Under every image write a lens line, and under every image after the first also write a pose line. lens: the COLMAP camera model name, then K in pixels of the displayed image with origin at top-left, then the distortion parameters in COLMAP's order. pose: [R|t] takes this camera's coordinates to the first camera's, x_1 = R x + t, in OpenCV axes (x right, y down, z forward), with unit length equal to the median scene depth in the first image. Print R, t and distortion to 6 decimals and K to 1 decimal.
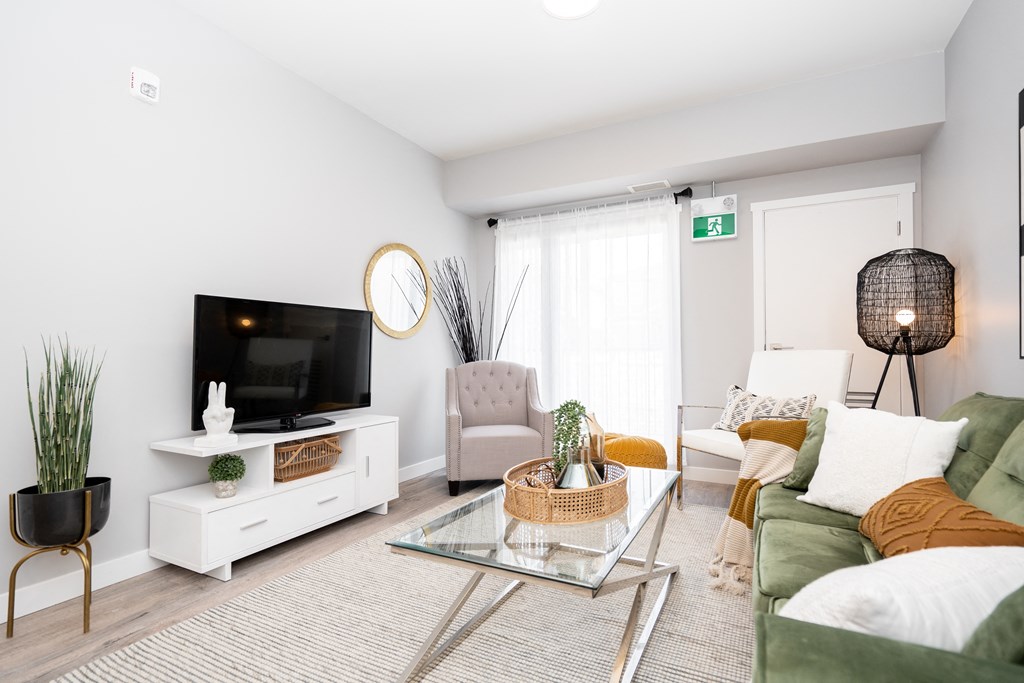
lens RADIAL K [[480.5, 0, 512.0], [0, 480.5, 341.5], [0, 0, 1]] dist [0.009208, -0.000311]
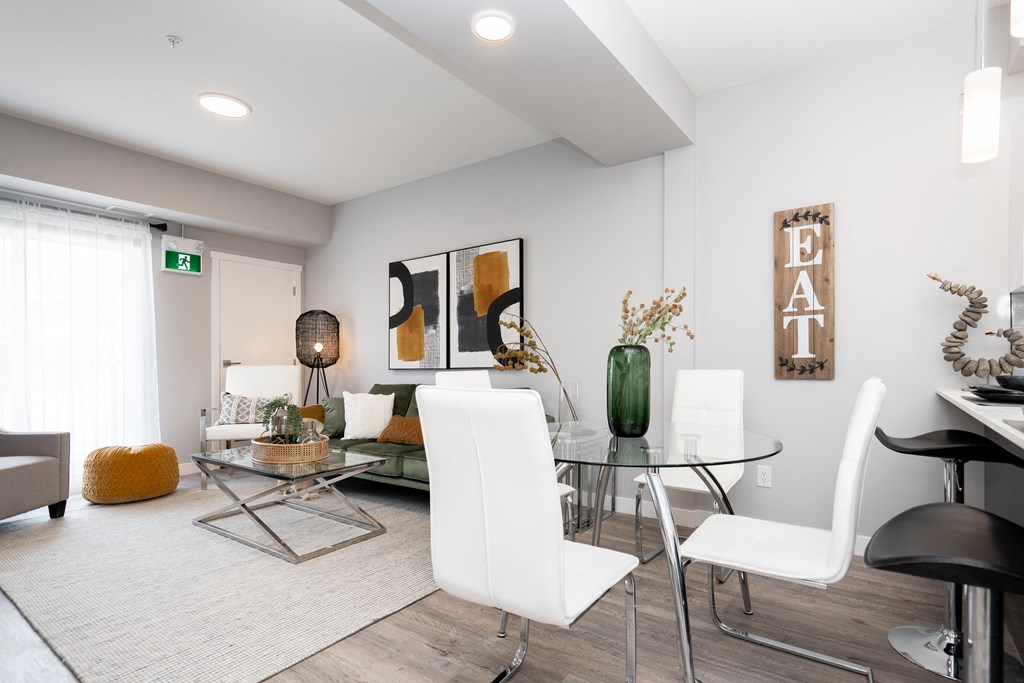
lens RADIAL K [[515.6, 0, 544.7], [0, 515.6, 359.1], [0, 0, 1]] dist [-0.000230, -0.000840]
pose [[0.102983, 0.008970, 0.994643, -0.807555], [-0.020430, 0.999767, -0.006901, -0.007689], [-0.994473, -0.019610, 0.103142, -0.032317]]
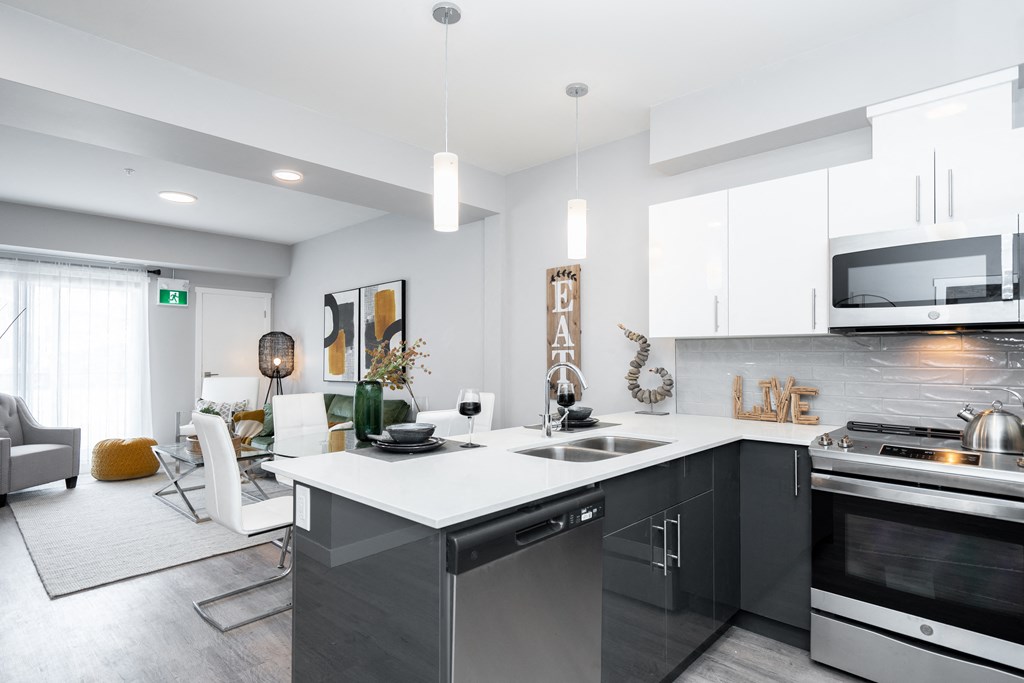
lens RADIAL K [[543.9, 0, 512.0], [0, 543.9, 341.5], [0, 0, 1]] dist [0.001762, -0.000334]
pose [[0.257306, 0.033286, 0.965757, -1.053866], [-0.022301, 0.999345, -0.028502, -0.075243], [-0.966073, -0.014204, 0.257880, -0.543759]]
